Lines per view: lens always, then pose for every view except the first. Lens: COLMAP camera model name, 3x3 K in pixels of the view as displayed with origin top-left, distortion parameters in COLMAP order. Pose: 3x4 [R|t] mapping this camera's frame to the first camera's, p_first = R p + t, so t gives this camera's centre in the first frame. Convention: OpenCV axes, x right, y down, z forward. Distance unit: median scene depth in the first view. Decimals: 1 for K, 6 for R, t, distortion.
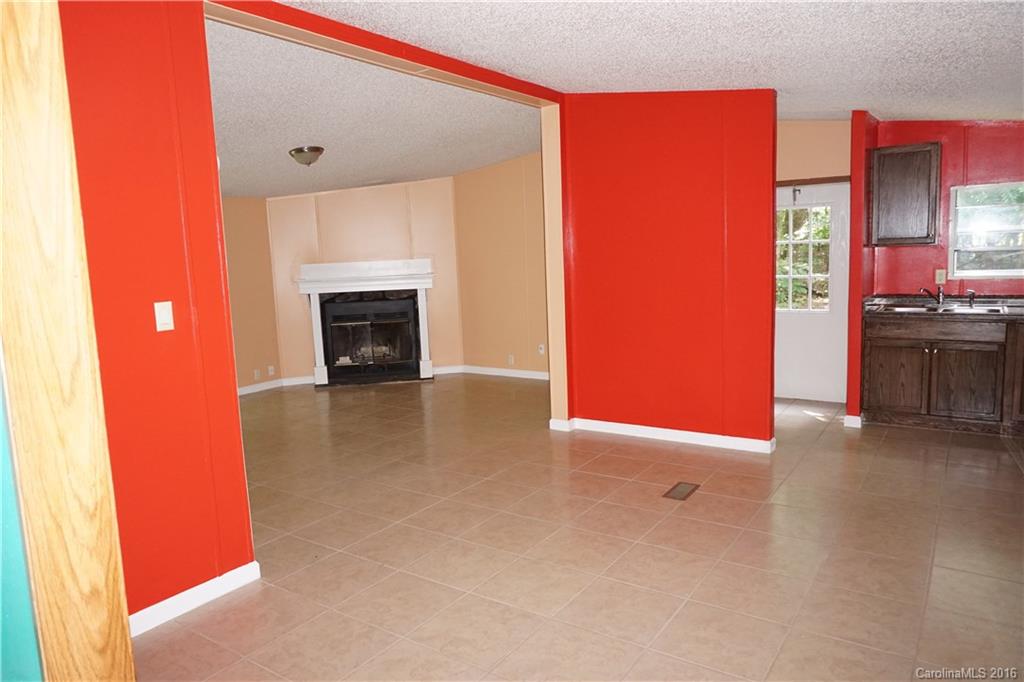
lens RADIAL K [[680.0, 0, 511.8], [0, 680.0, 345.5], [0, 0, 1]] dist [-0.066611, 0.066817]
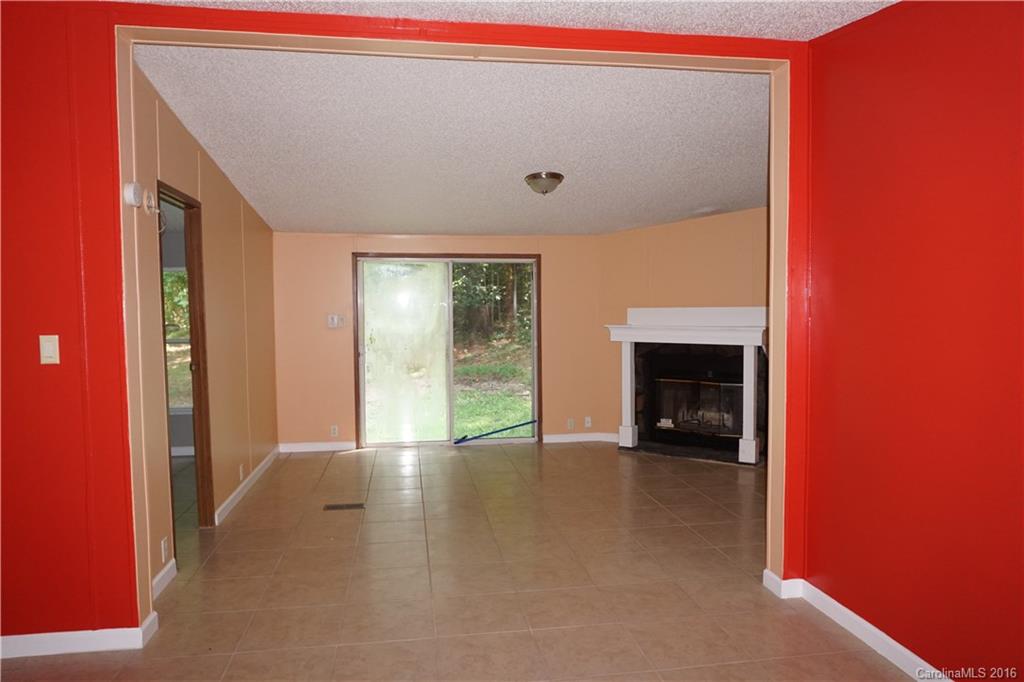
lens RADIAL K [[680.0, 0, 511.8], [0, 680.0, 345.5], [0, 0, 1]] dist [-0.066611, 0.066817]
pose [[0.687858, 0.071713, -0.722294, 0.318341], [-0.118908, 0.992797, -0.014669, -0.055323], [0.716039, 0.095977, 0.691430, 0.382343]]
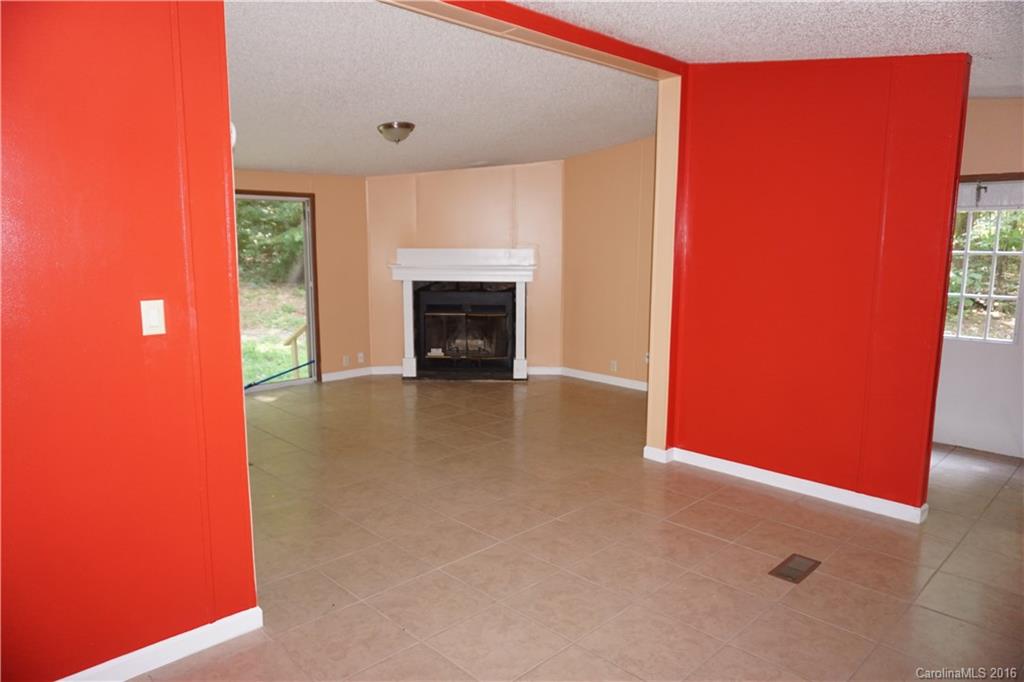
lens RADIAL K [[680.0, 0, 511.8], [0, 680.0, 345.5], [0, 0, 1]] dist [-0.066611, 0.066817]
pose [[0.981554, 0.072261, -0.177005, 0.032752], [-0.068503, 0.997278, 0.027258, -0.029417], [0.178493, -0.014630, 0.983832, 0.123881]]
